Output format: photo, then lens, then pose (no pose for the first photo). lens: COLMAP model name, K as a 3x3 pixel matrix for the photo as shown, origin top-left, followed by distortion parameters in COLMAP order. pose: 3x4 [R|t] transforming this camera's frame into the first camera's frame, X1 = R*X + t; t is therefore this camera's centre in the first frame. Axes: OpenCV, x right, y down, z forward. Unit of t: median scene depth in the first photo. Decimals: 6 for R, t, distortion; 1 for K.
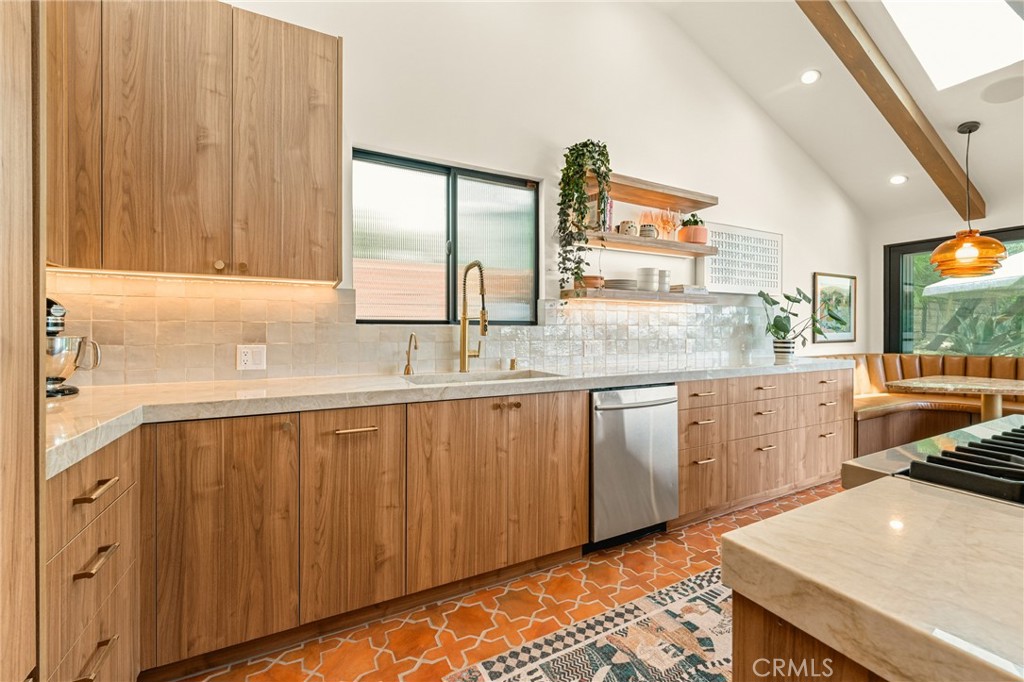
lens RADIAL K [[411.6, 0, 510.3], [0, 411.6, 335.4], [0, 0, 1]] dist [0.000275, -0.000196]
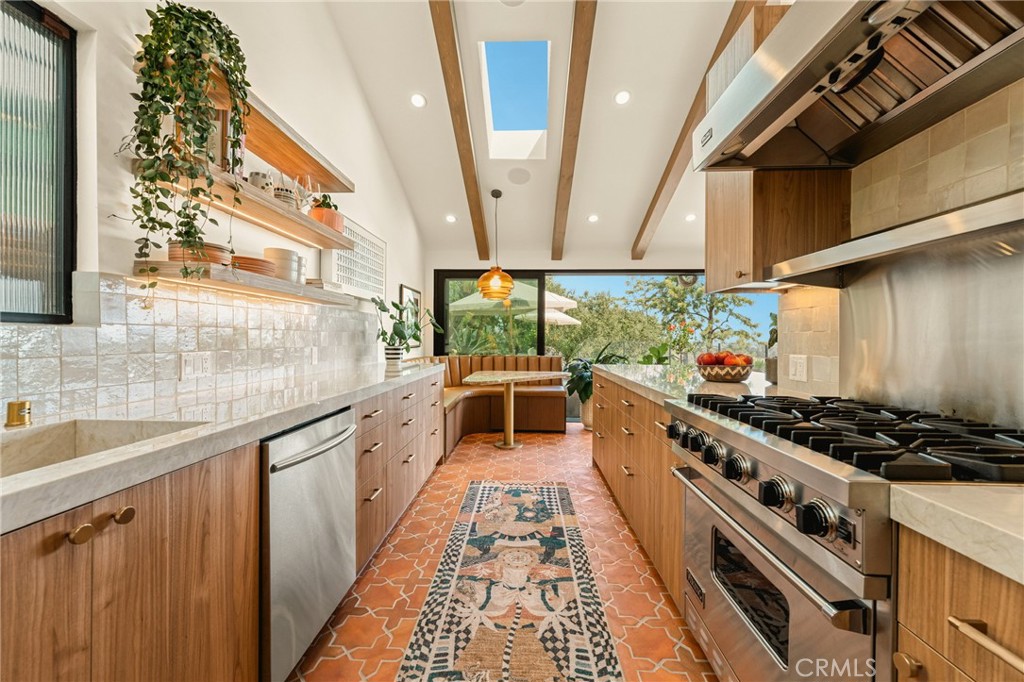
lens RADIAL K [[411.6, 0, 511.6], [0, 411.6, 340.2], [0, 0, 1]] dist [0.000275, -0.000196]
pose [[0.491155, -0.000070, 0.871072, -0.105937], [0.000922, 0.999999, -0.000440, -0.004861], [-0.871072, 0.001019, 0.491155, 0.321485]]
